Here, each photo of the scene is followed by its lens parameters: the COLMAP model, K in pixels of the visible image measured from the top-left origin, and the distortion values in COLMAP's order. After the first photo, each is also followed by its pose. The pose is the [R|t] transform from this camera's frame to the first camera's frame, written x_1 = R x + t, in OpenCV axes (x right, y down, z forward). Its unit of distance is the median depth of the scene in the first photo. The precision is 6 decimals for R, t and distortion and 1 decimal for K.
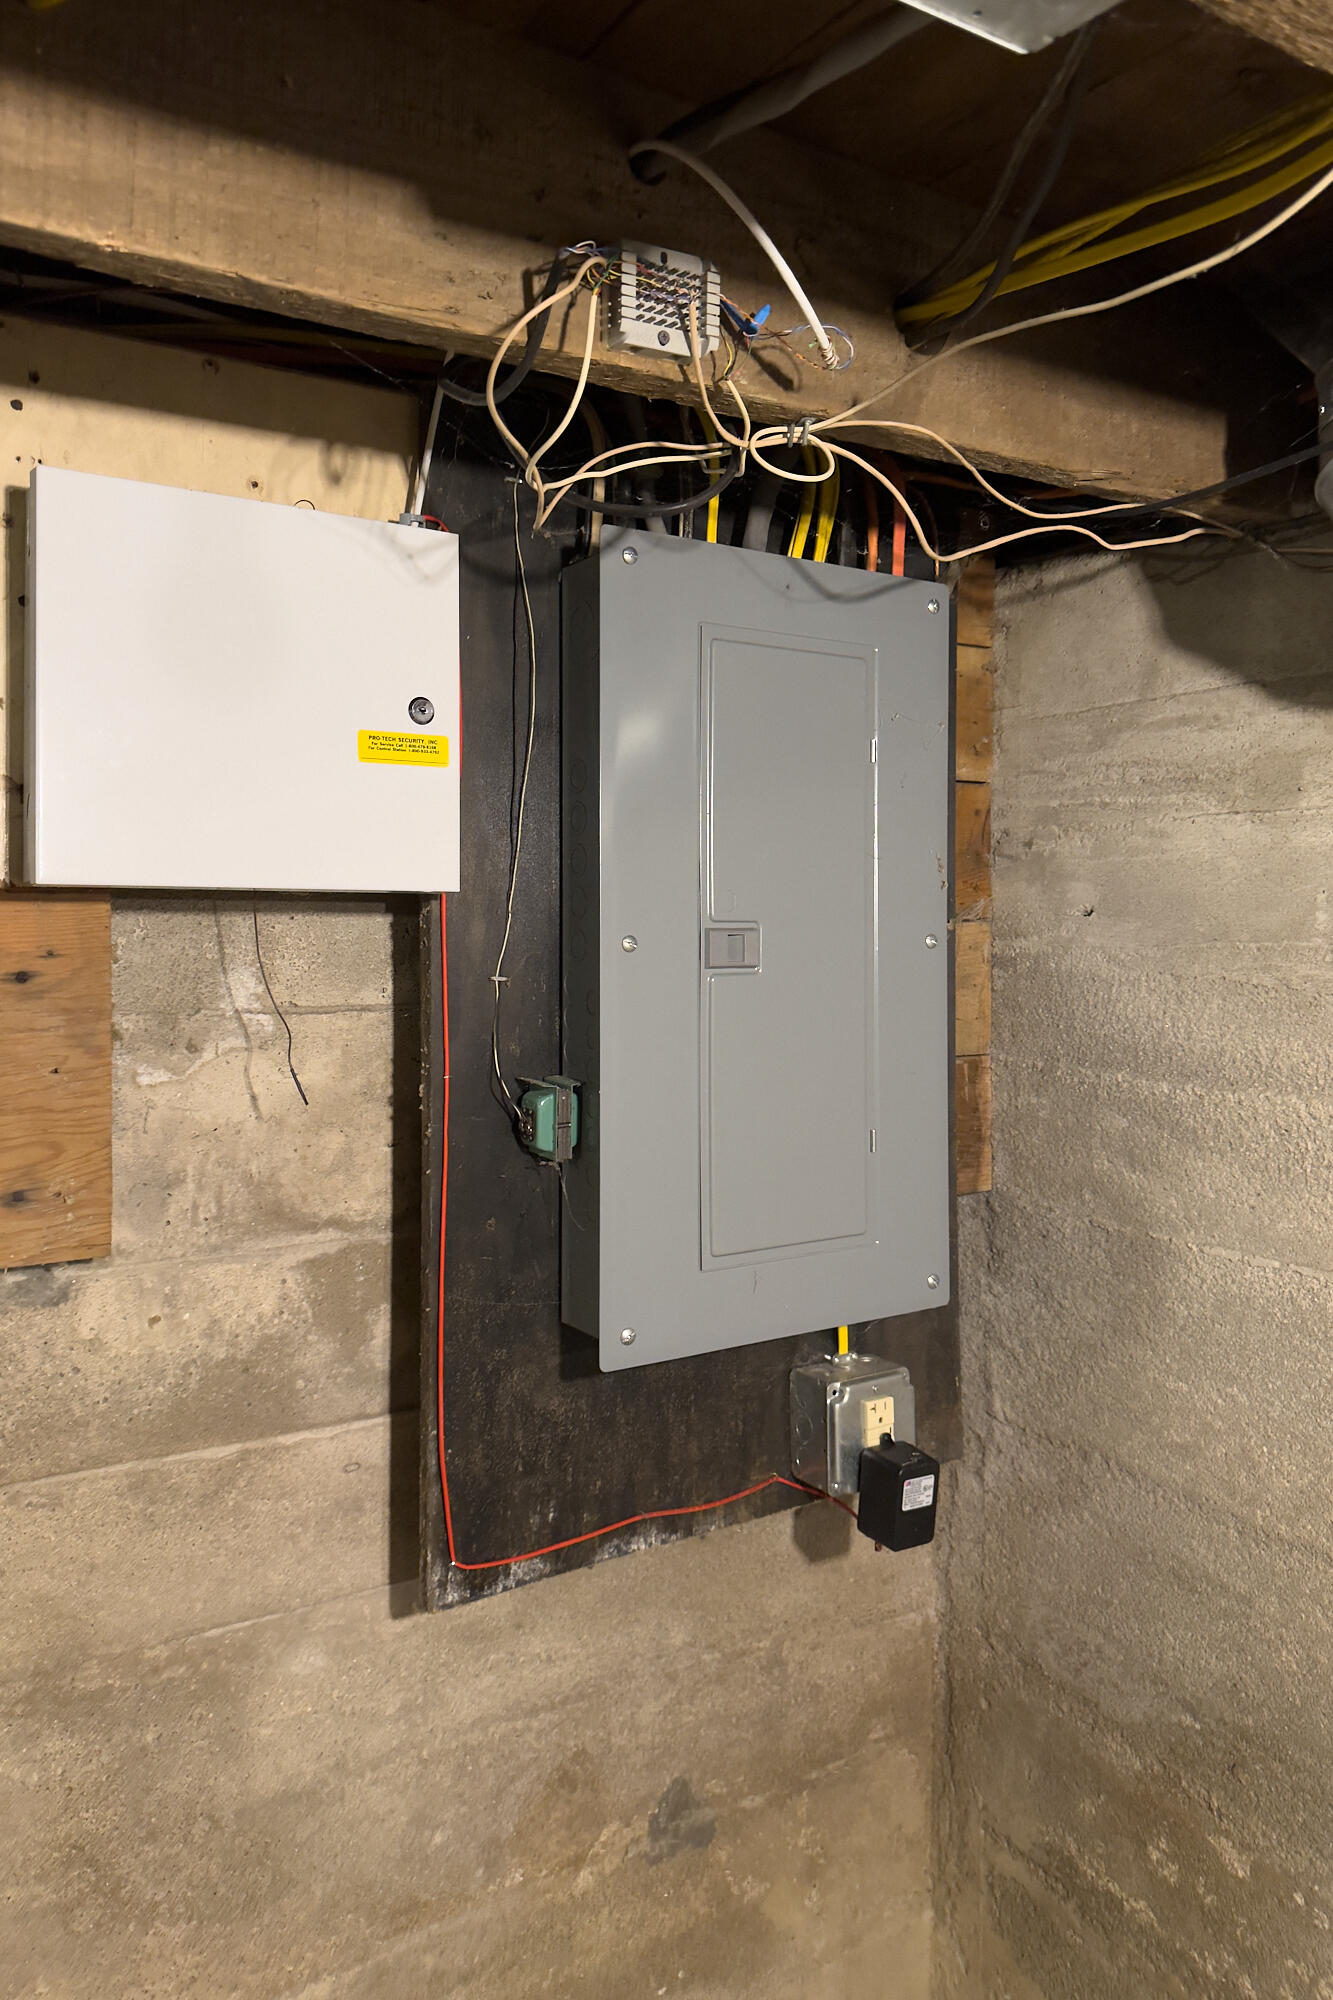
lens RADIAL K [[1425.8, 0, 668.5], [0, 1425.8, 912.3], [0, 0, 1]] dist [0.021843, -0.024499]
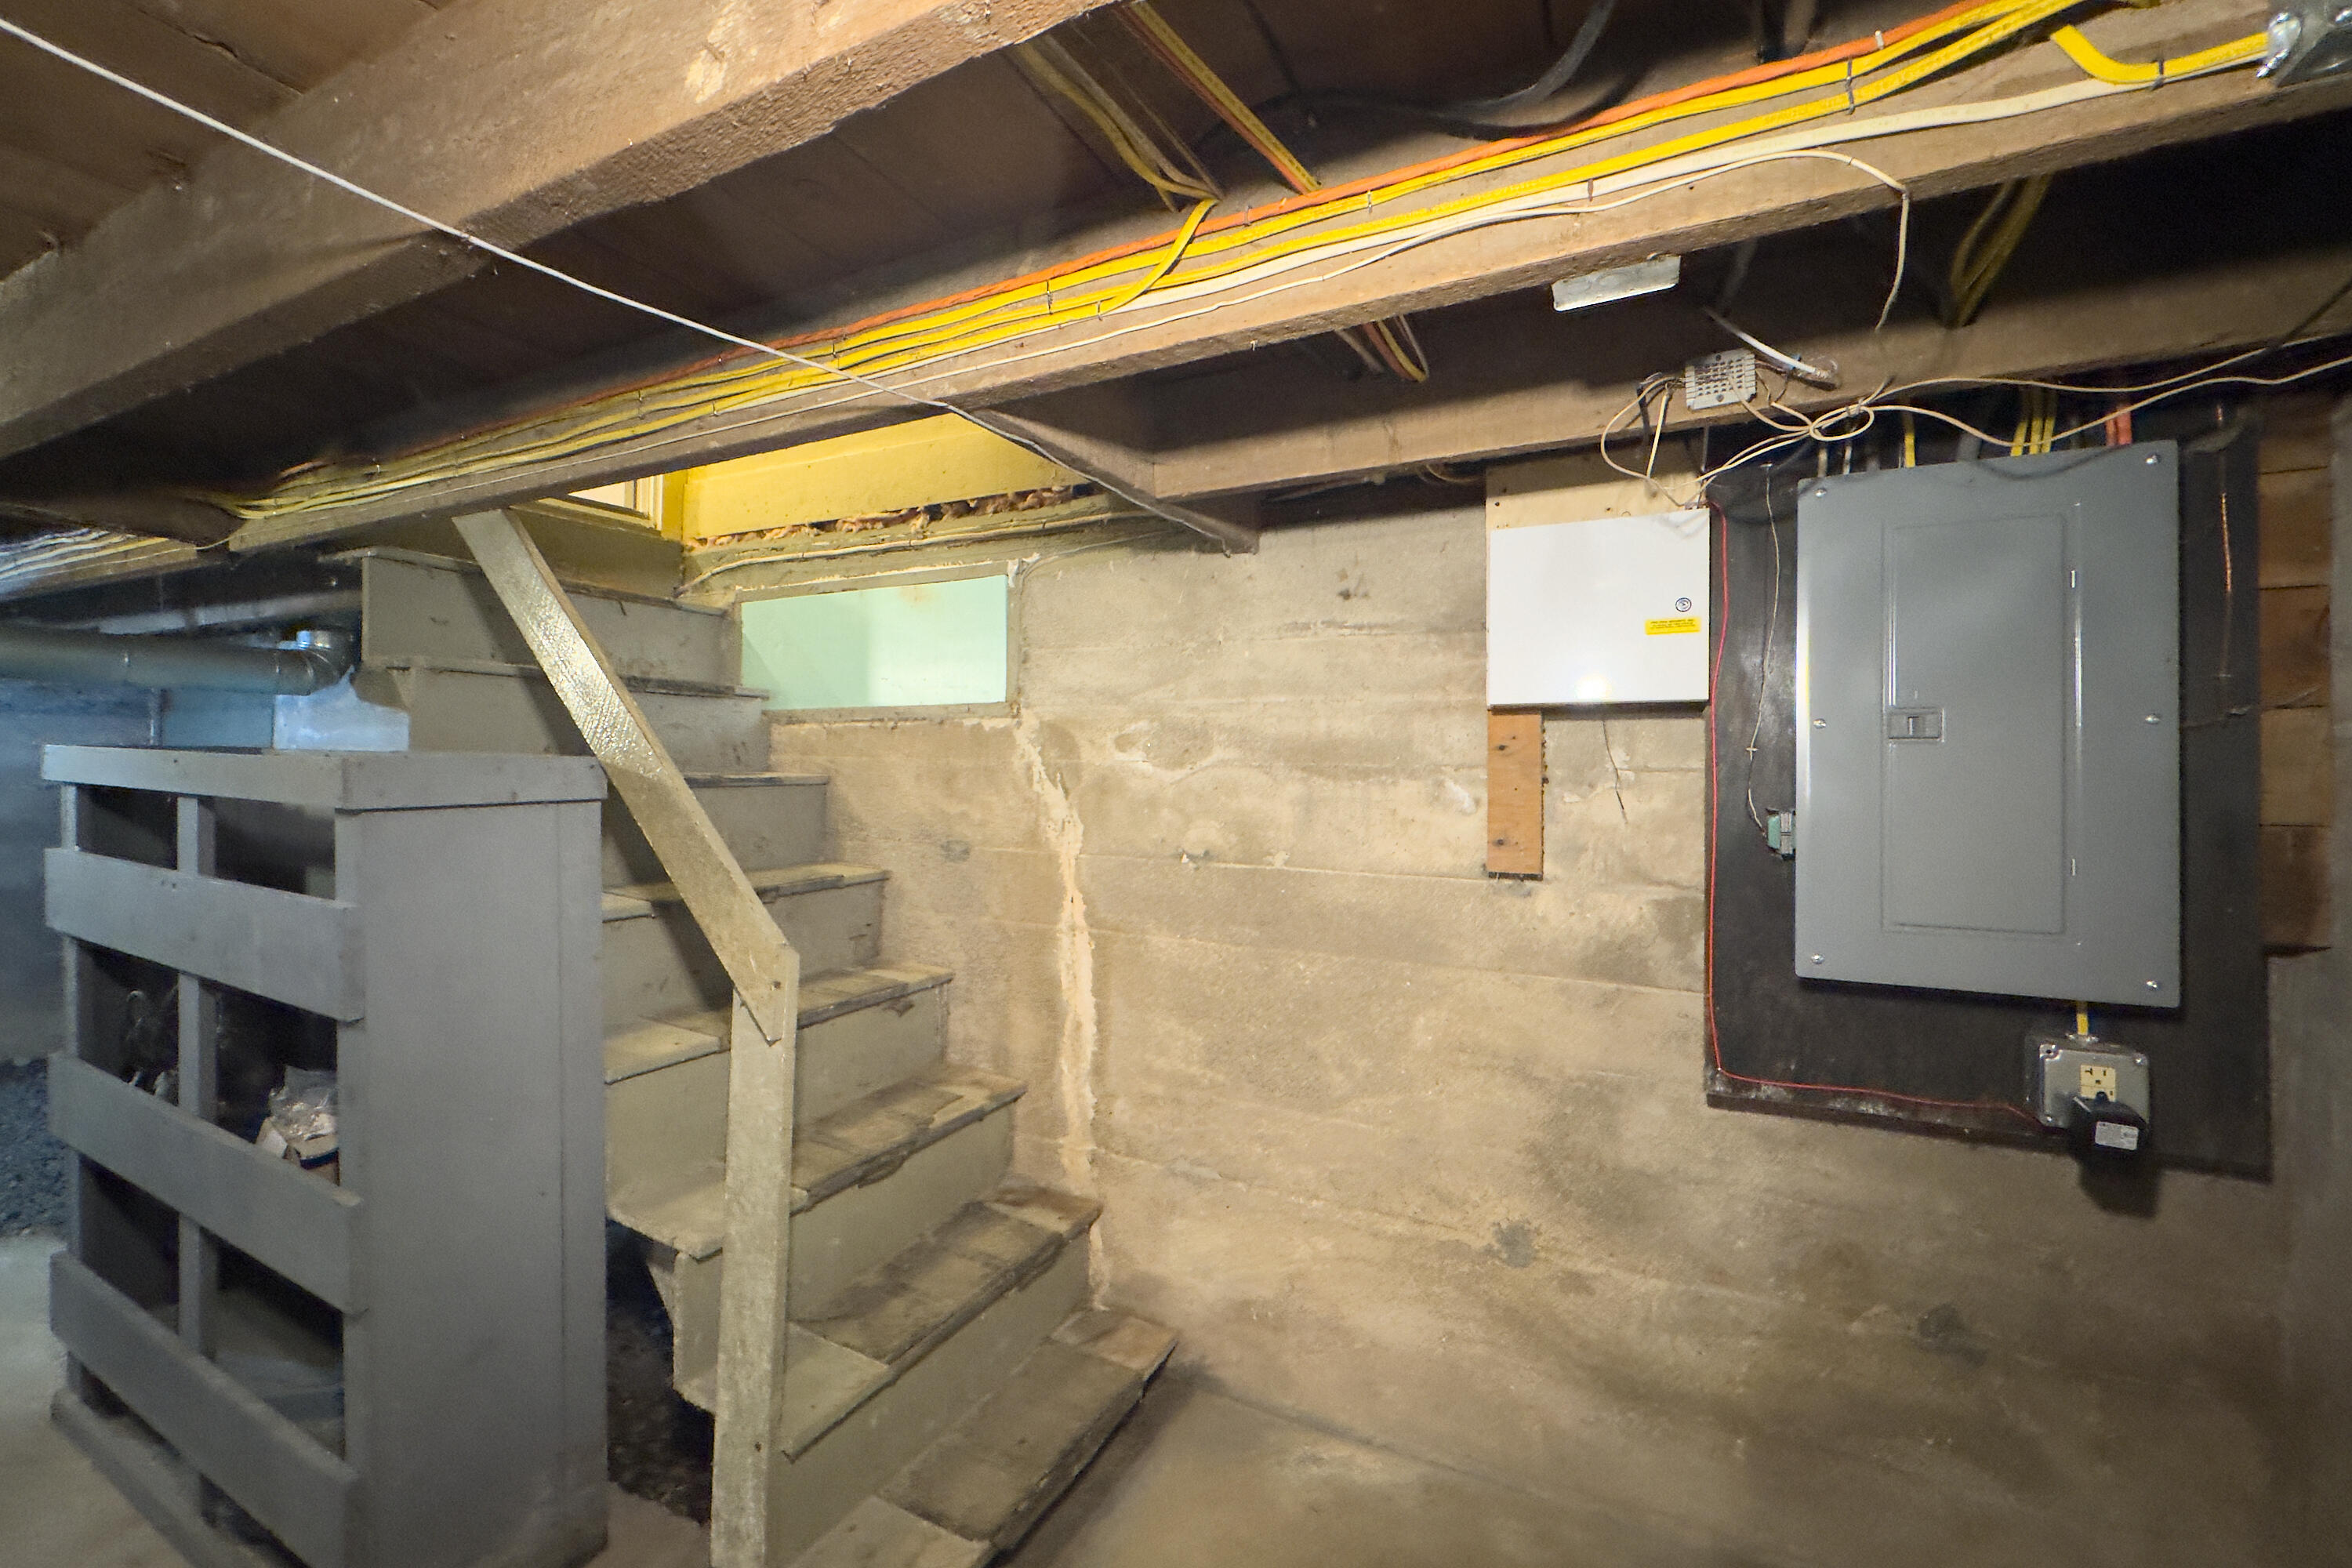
lens RADIAL K [[951.0, 0, 1165.7], [0, 951.0, 764.6], [0, 0, 1]] dist [-0.004221, 0.000216]
pose [[0.506209, -0.014719, -0.862285, 0.531205], [-0.006647, 0.999758, -0.020968, 0.095720], [0.862385, 0.016346, 0.505988, -0.219453]]
